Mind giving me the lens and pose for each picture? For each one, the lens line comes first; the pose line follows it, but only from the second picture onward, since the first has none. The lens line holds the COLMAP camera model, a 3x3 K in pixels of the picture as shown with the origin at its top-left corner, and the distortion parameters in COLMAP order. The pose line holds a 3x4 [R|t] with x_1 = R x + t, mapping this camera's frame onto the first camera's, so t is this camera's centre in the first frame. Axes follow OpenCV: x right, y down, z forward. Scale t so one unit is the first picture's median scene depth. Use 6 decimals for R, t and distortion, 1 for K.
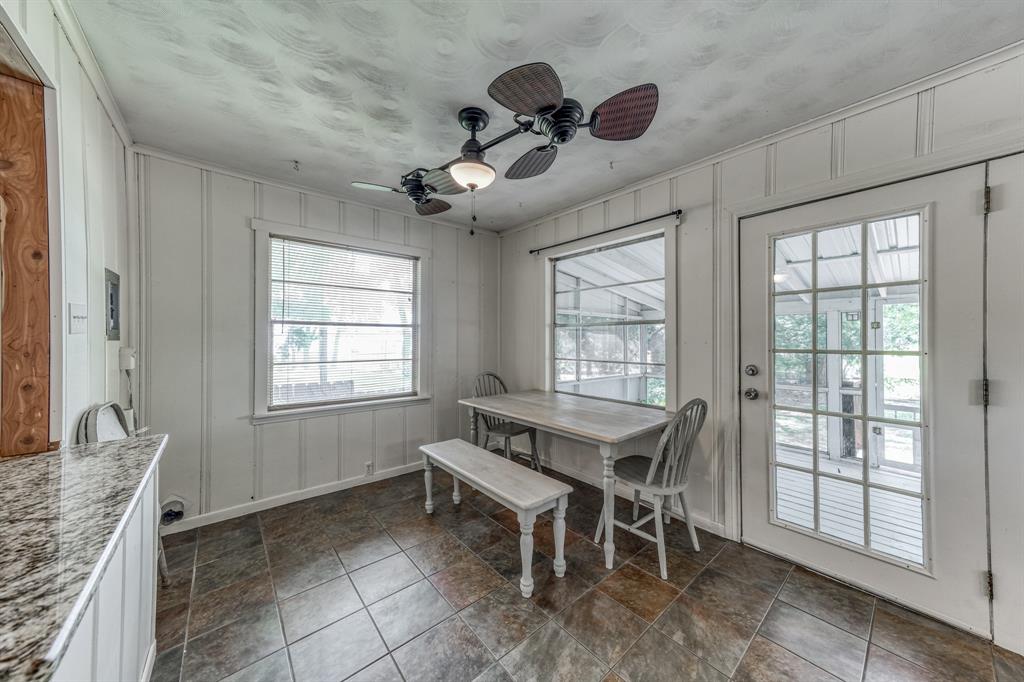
lens RADIAL K [[348.9, 0, 514.8], [0, 348.9, 338.9], [0, 0, 1]] dist [0.006147, 0.003499]
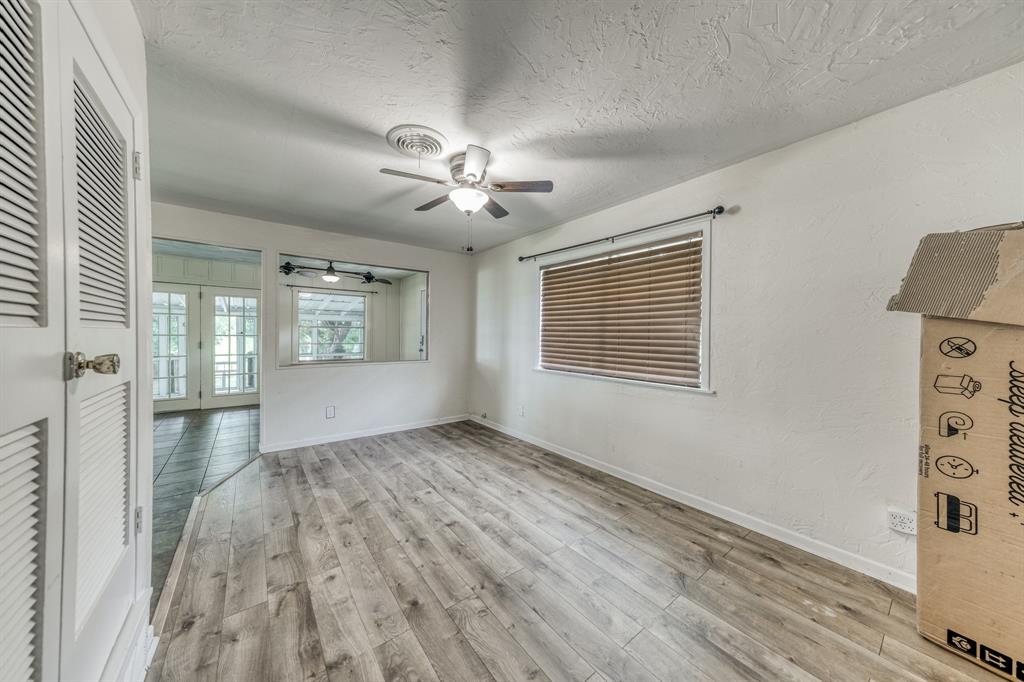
lens RADIAL K [[348.9, 0, 517.6], [0, 348.9, 340.2], [0, 0, 1]] dist [0.006147, 0.003499]
pose [[0.057946, -0.016150, 0.998189, -1.622403], [-0.014814, 0.999745, 0.017035, -0.003250], [-0.998210, -0.015775, 0.057692, -1.893957]]
